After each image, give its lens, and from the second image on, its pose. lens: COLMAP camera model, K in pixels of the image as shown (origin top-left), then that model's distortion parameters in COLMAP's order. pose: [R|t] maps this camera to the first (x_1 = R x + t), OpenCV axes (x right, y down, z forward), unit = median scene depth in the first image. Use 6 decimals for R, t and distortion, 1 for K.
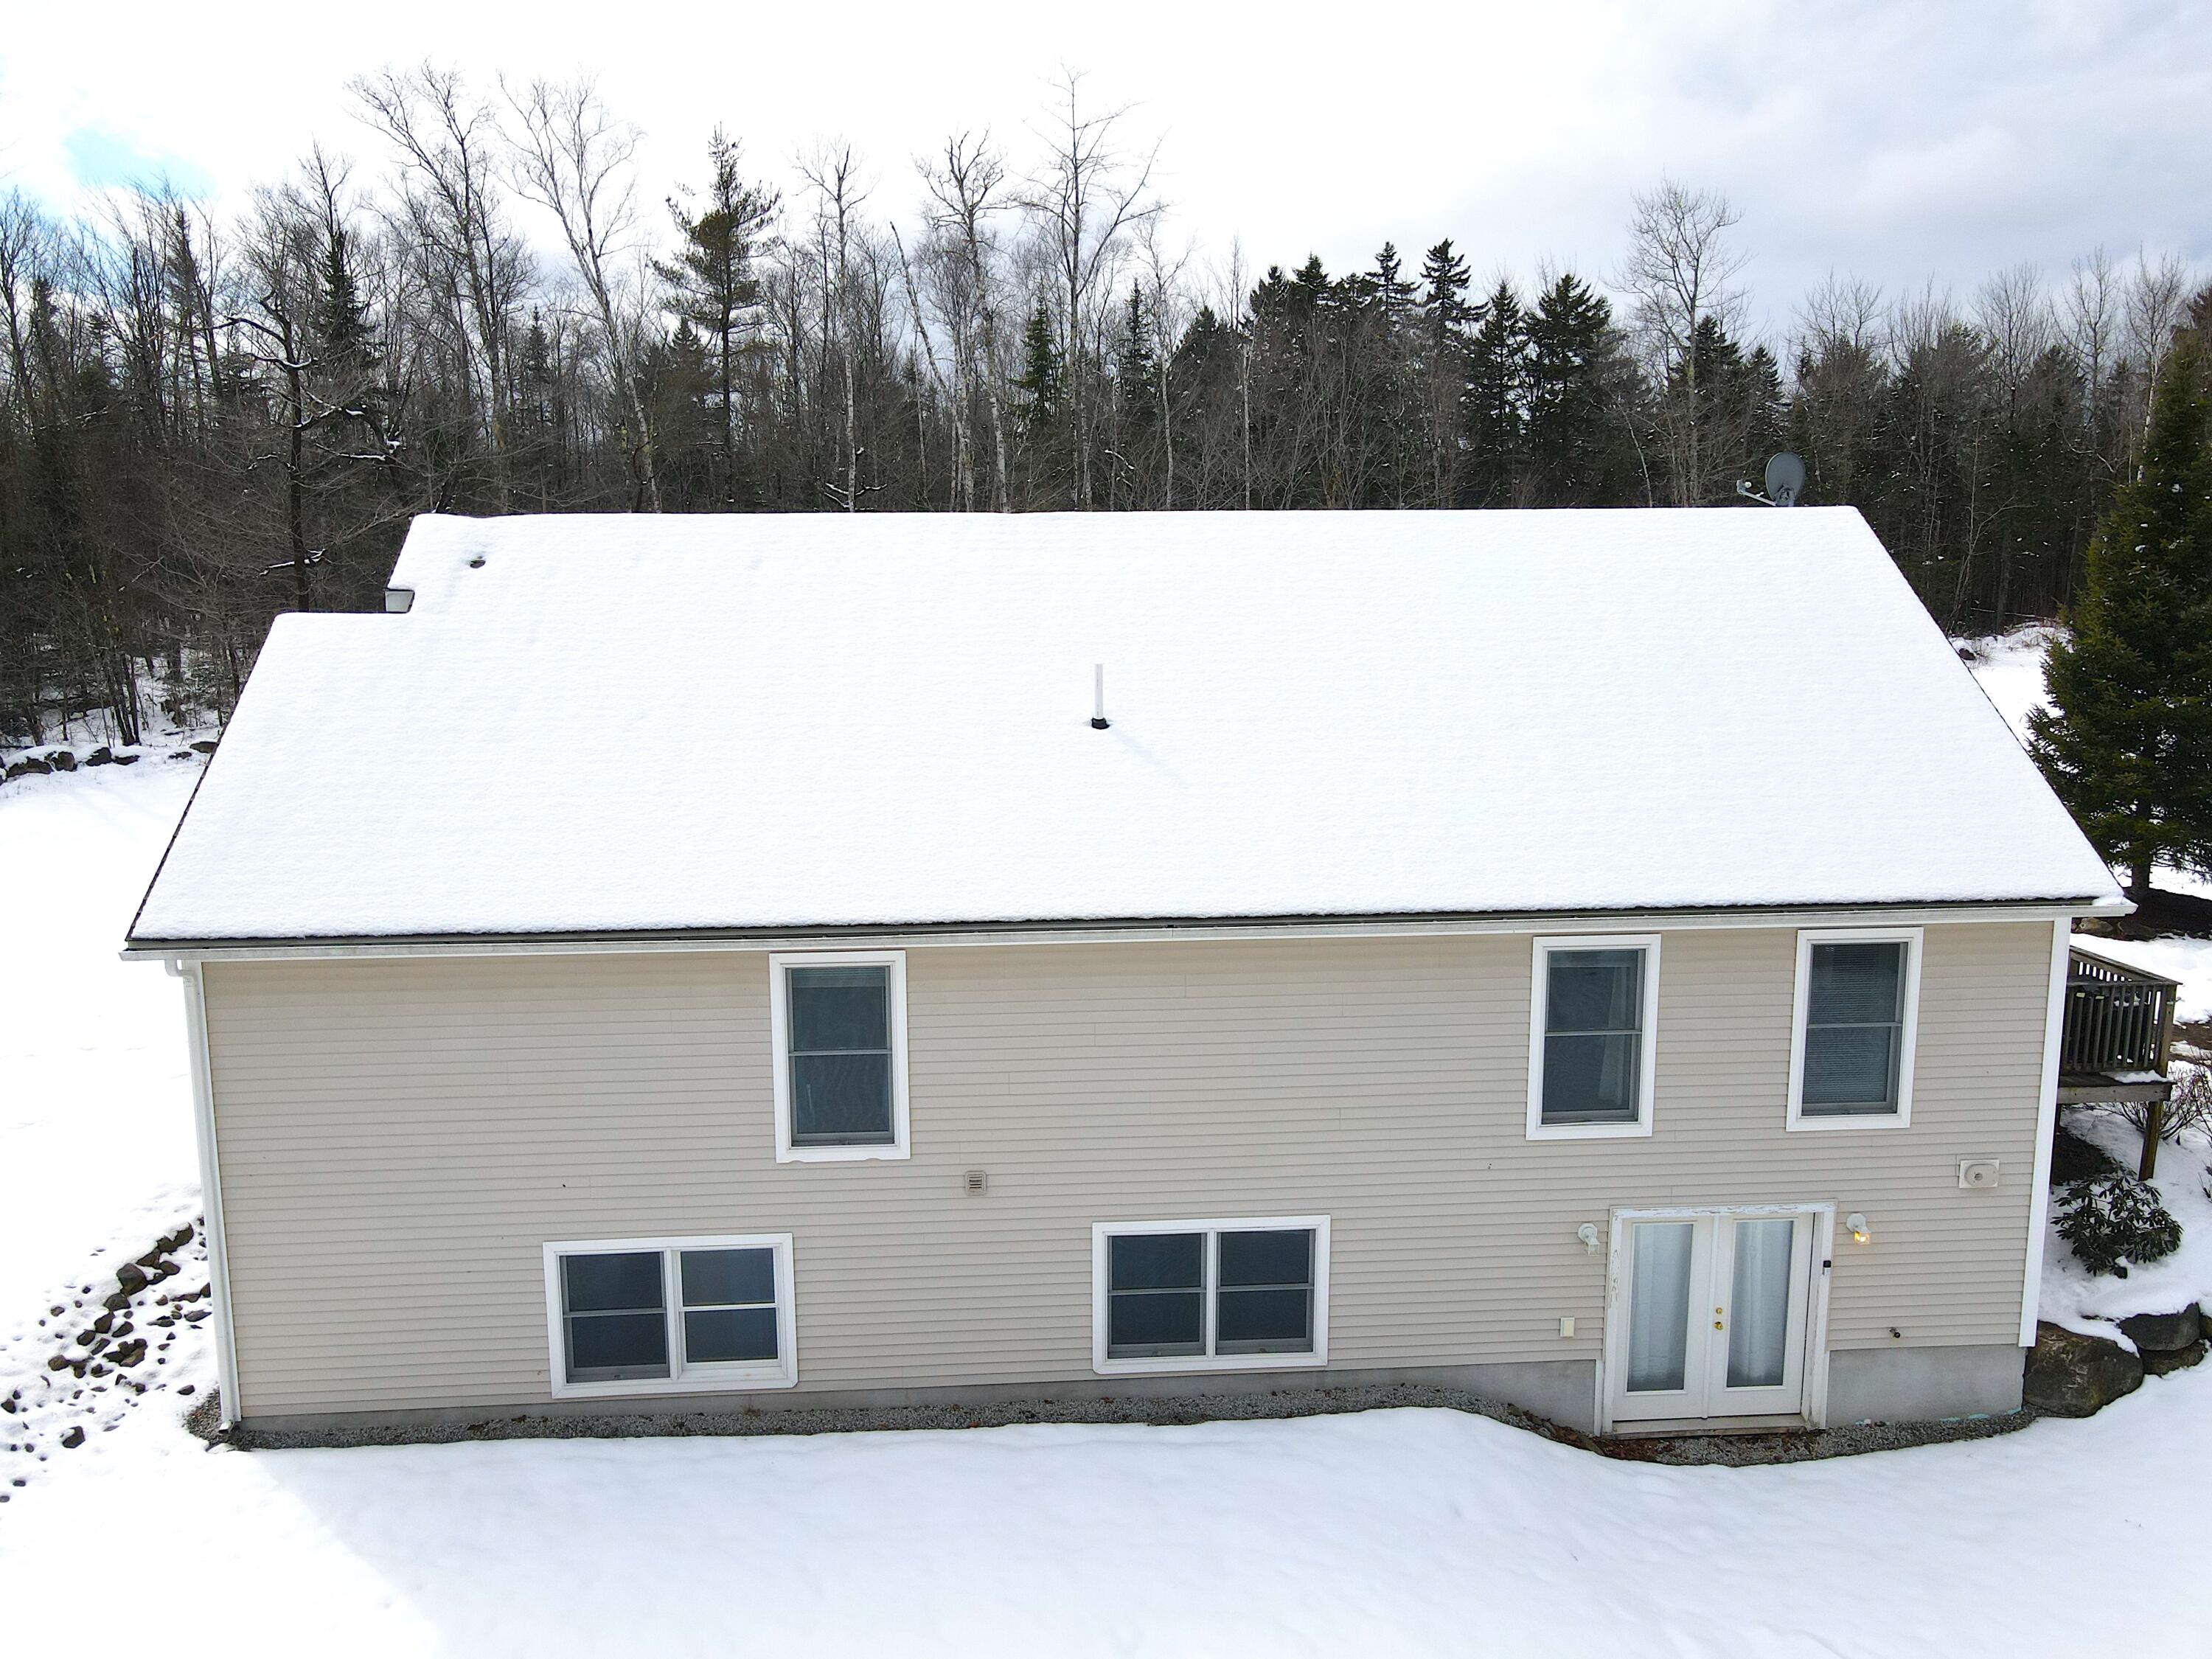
lens RADIAL K [[1585.1, 0, 1106.0], [0, 1585.1, 829.5], [0, 0, 1]] dist [-0.021988, 0.001173]
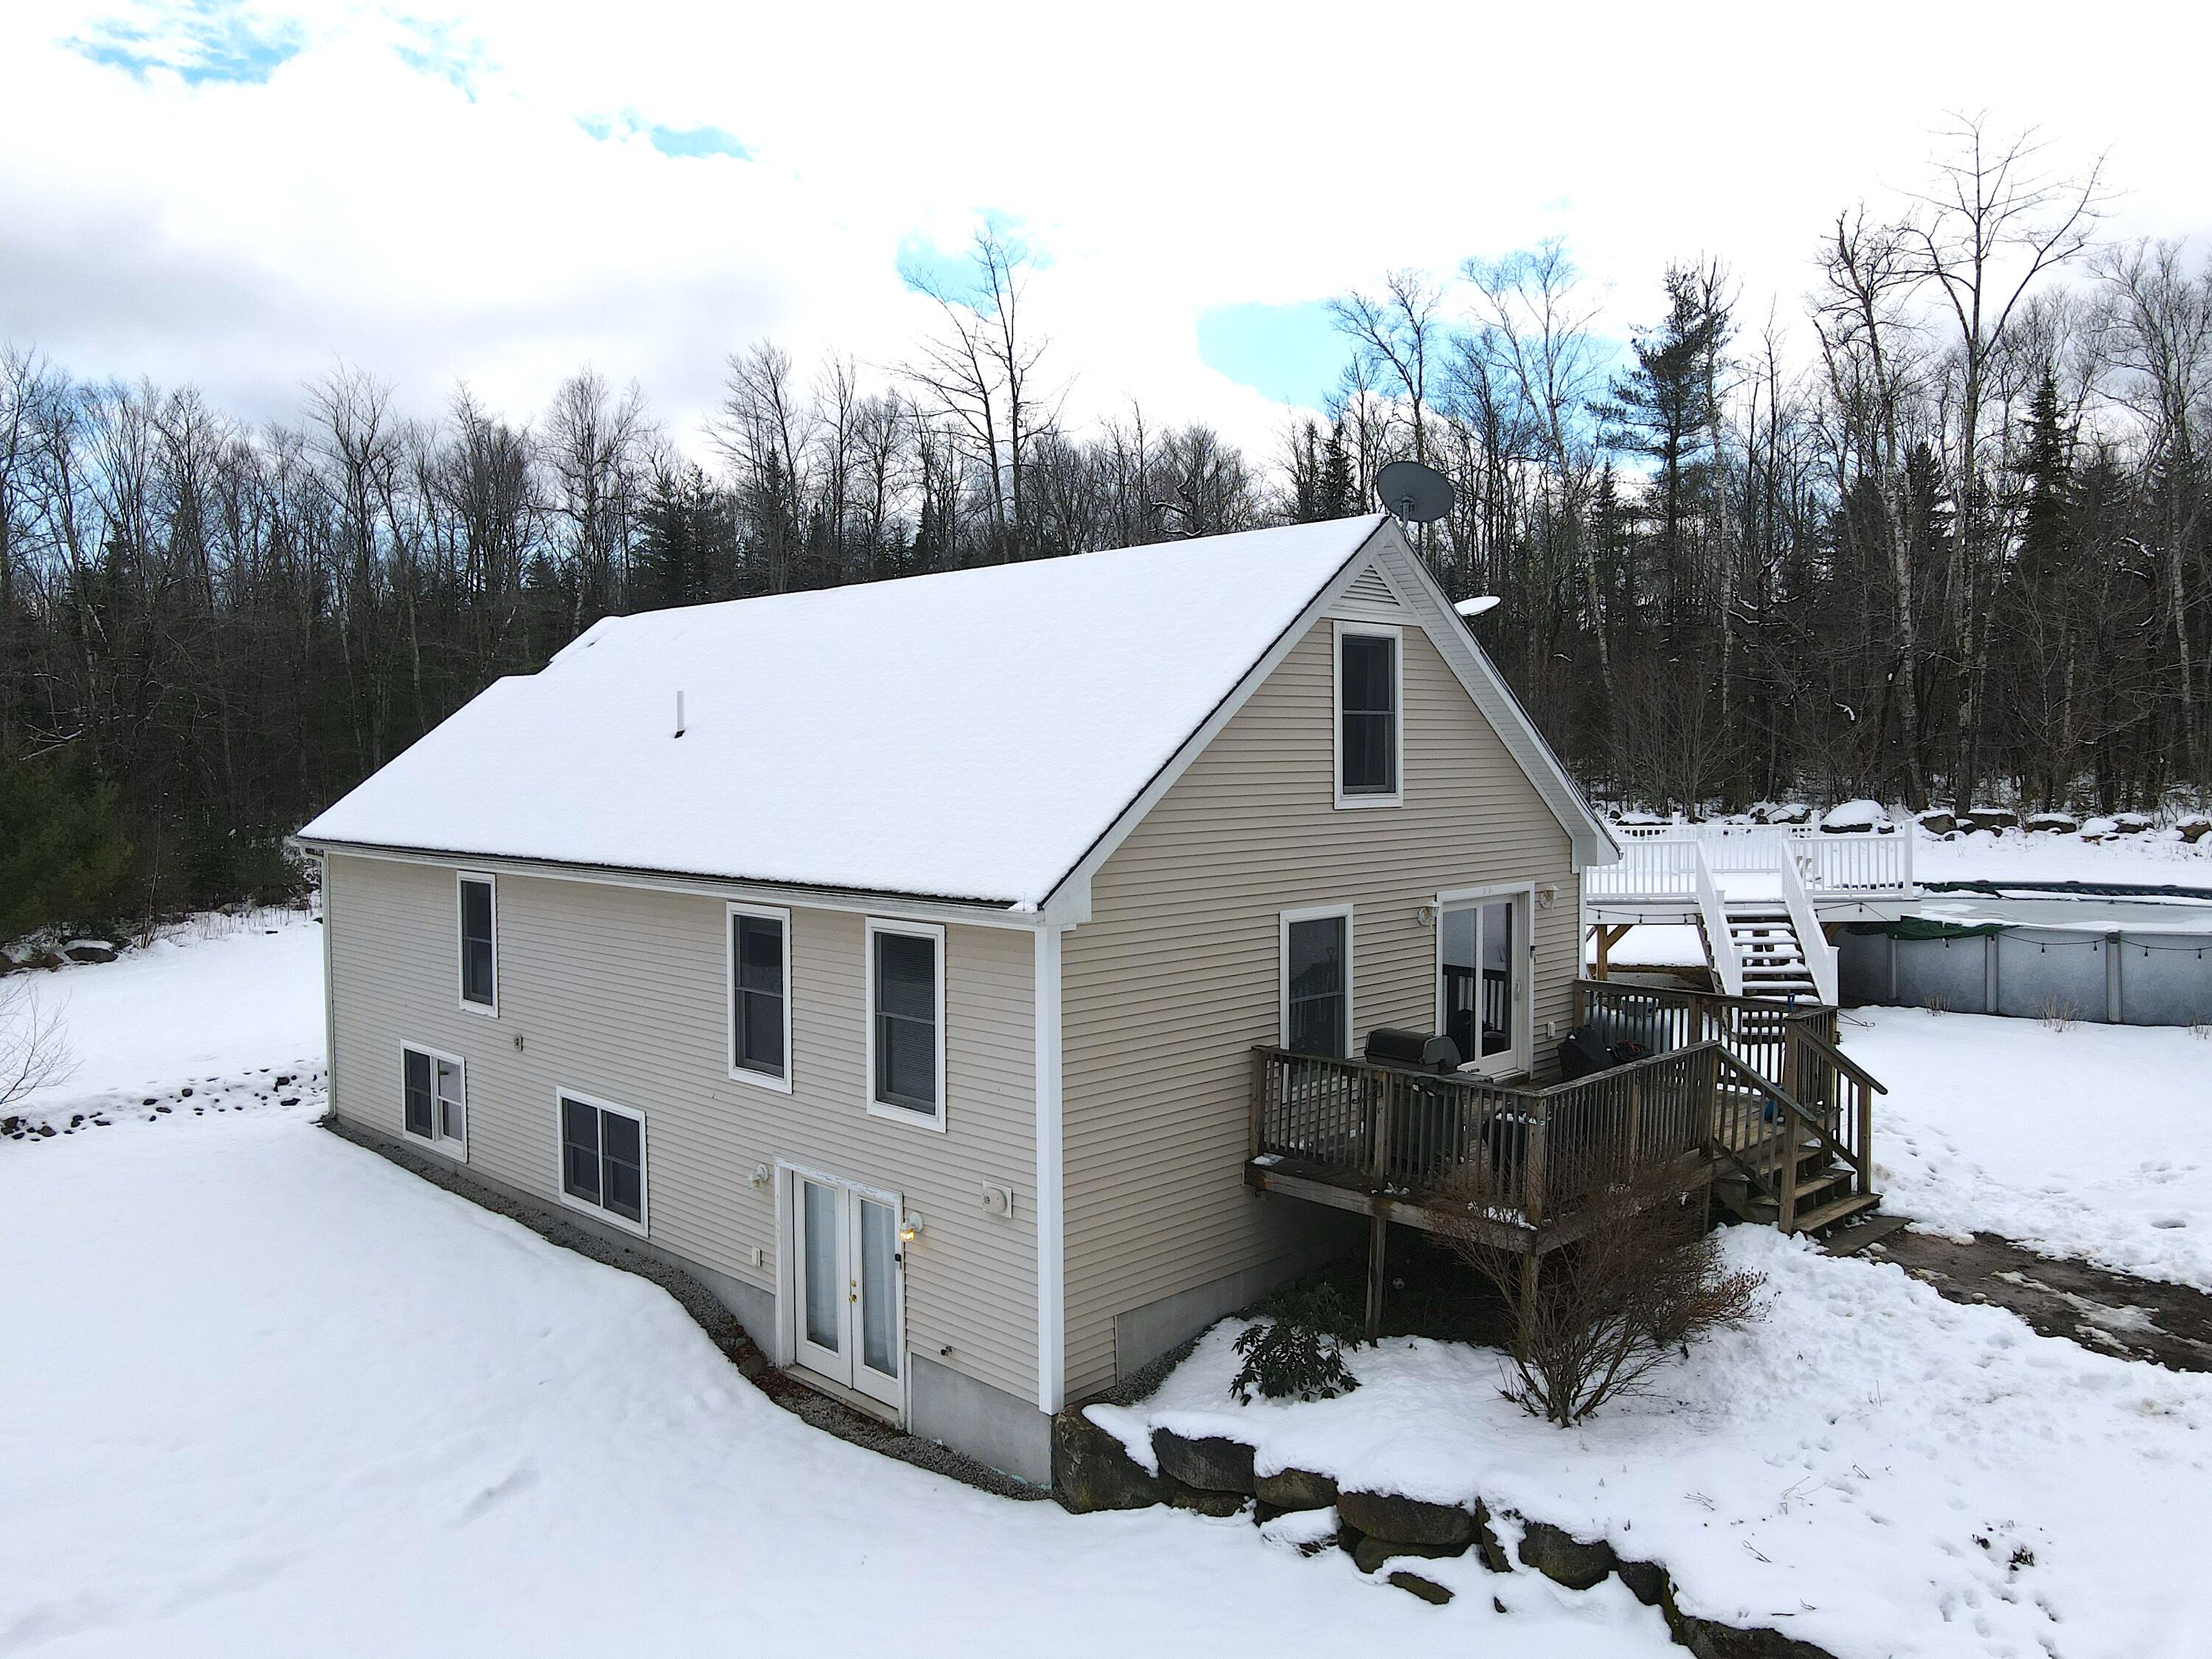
lens RADIAL K [[1599.9, 0, 1106.0], [0, 1599.9, 829.5], [0, 0, 1]] dist [-0.032980, 0.098744]
pose [[0.668175, 0.037342, -0.743067, 1.273272], [-0.109949, 0.992730, -0.048979, 0.040046], [0.735835, 0.114426, 0.667423, 0.379952]]
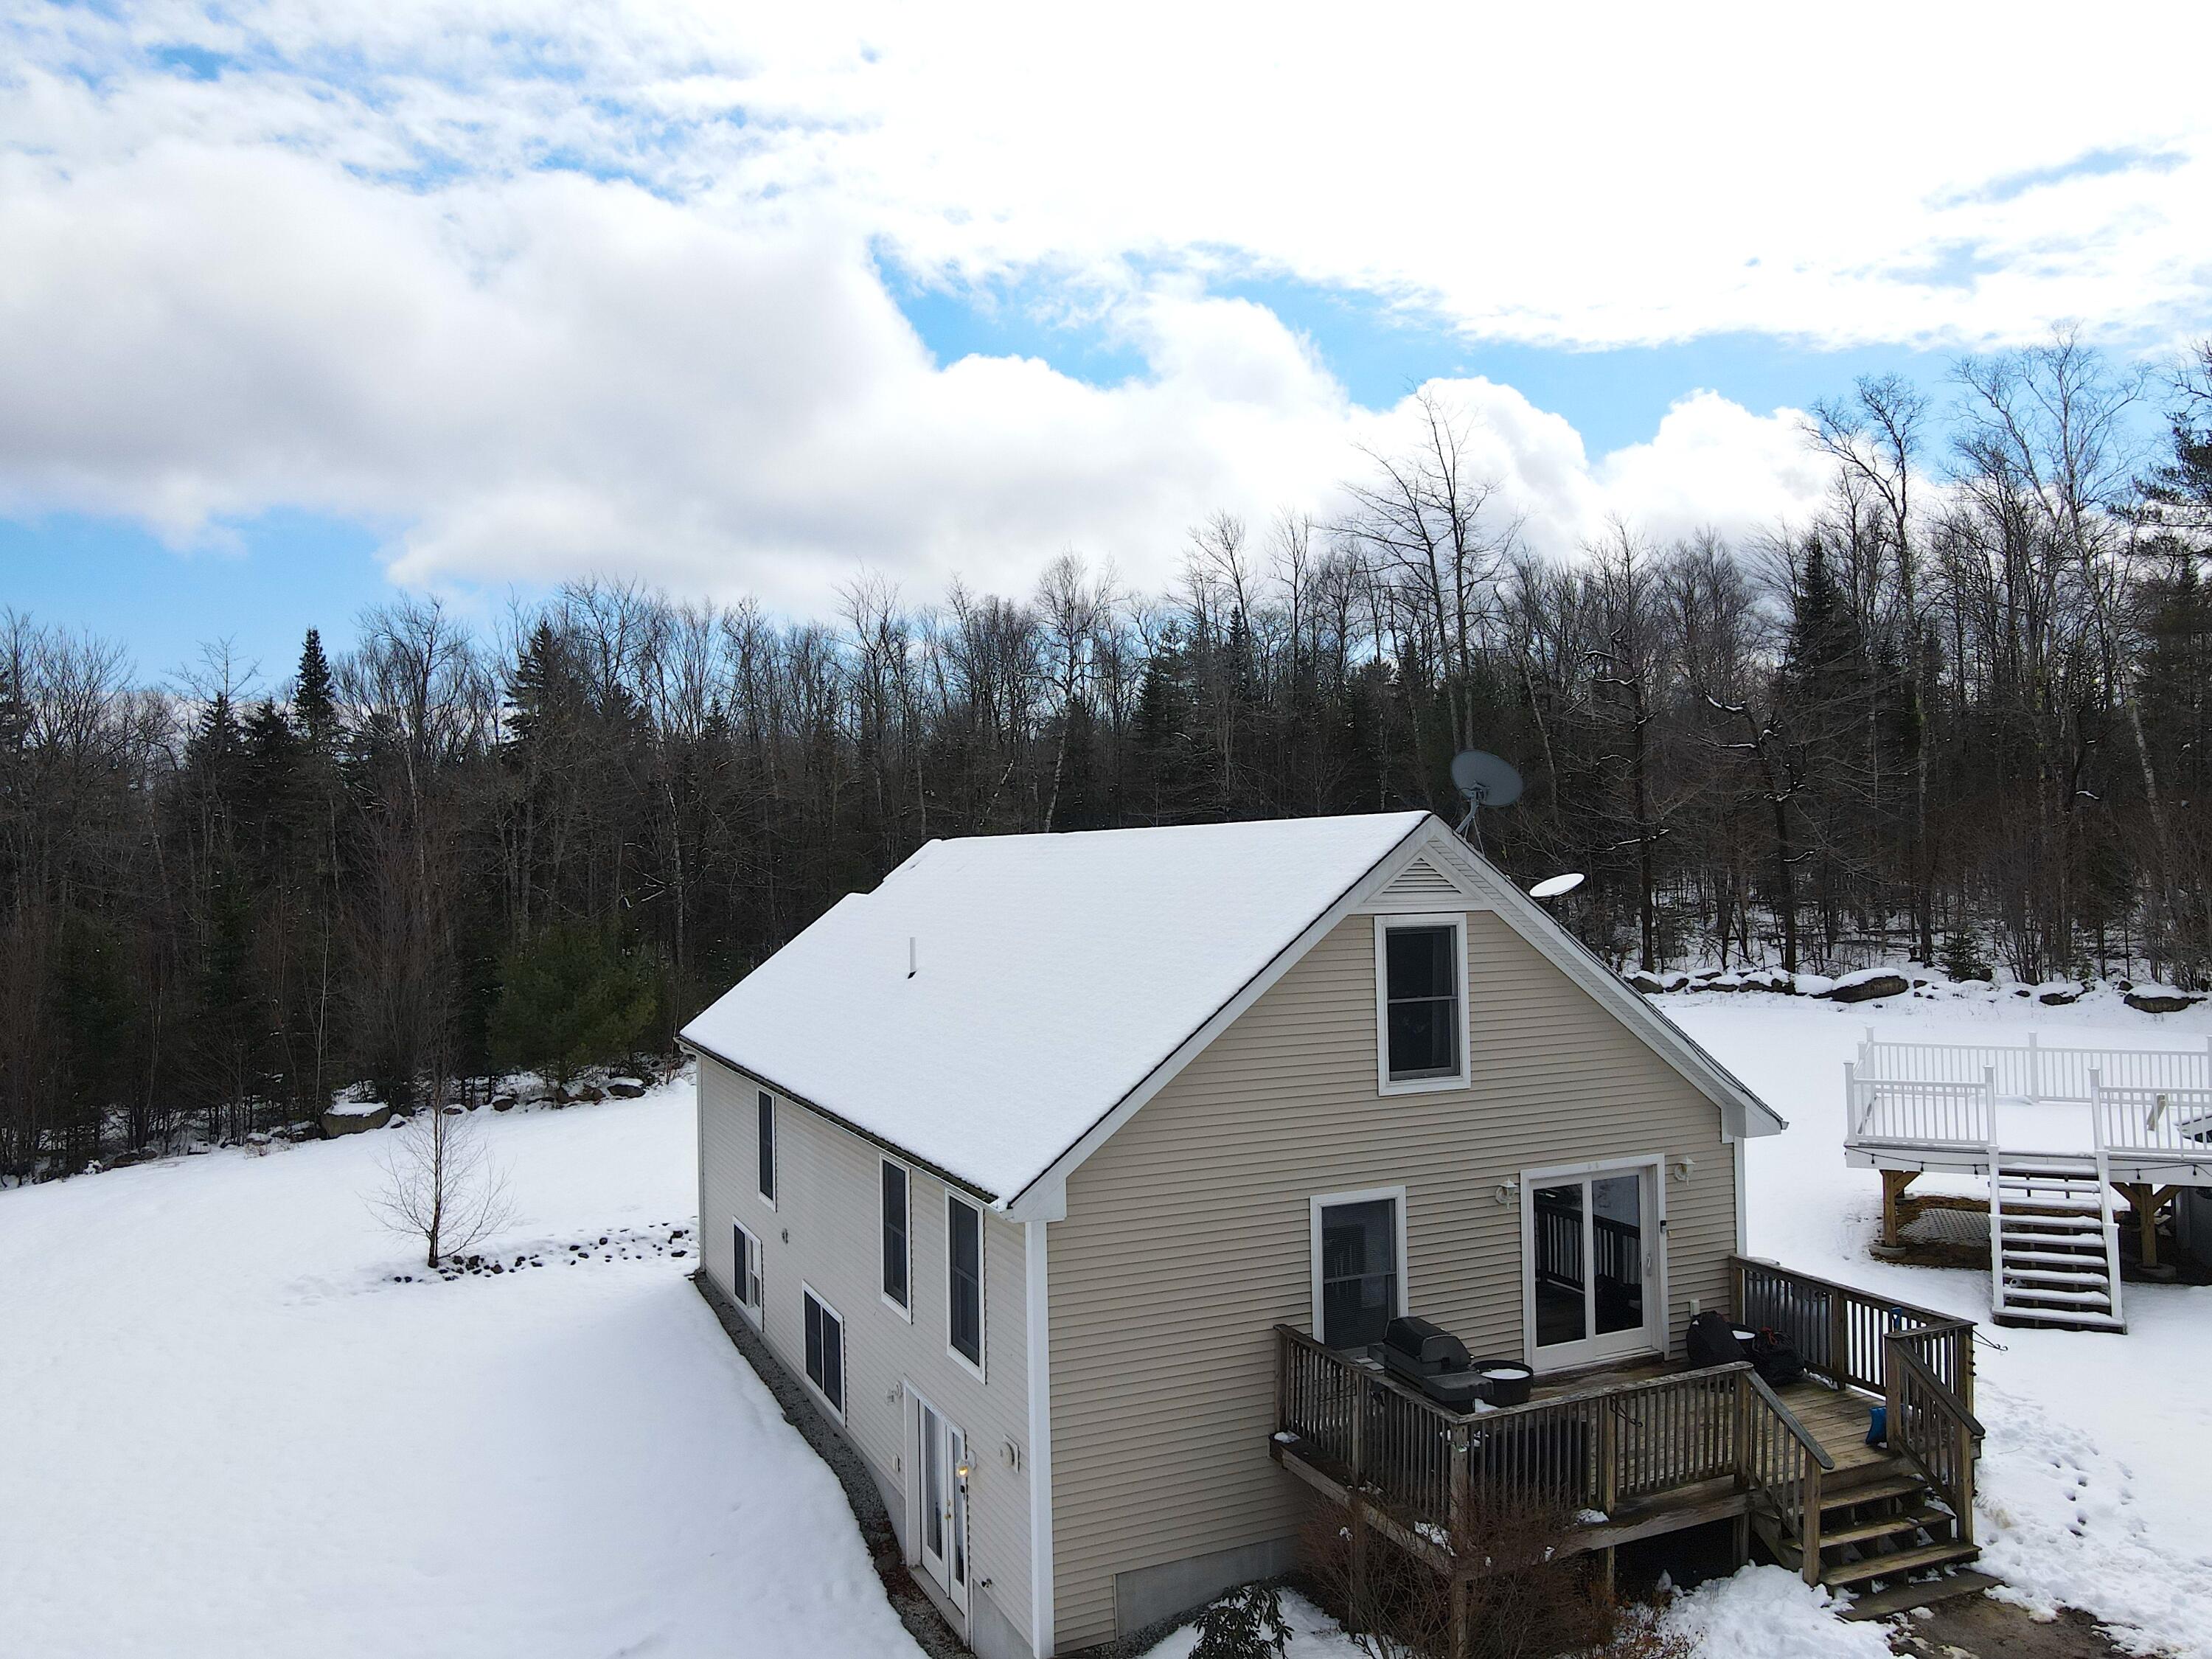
lens RADIAL K [[1605.2, 0, 1106.0], [0, 1605.2, 829.5], [0, 0, 1]] dist [0.003882, 0.002325]
pose [[0.370859, -0.018402, -0.928507, 1.558250], [-0.126725, 0.989449, -0.070226, -0.124428], [0.920002, 0.143709, 0.364614, 0.592743]]
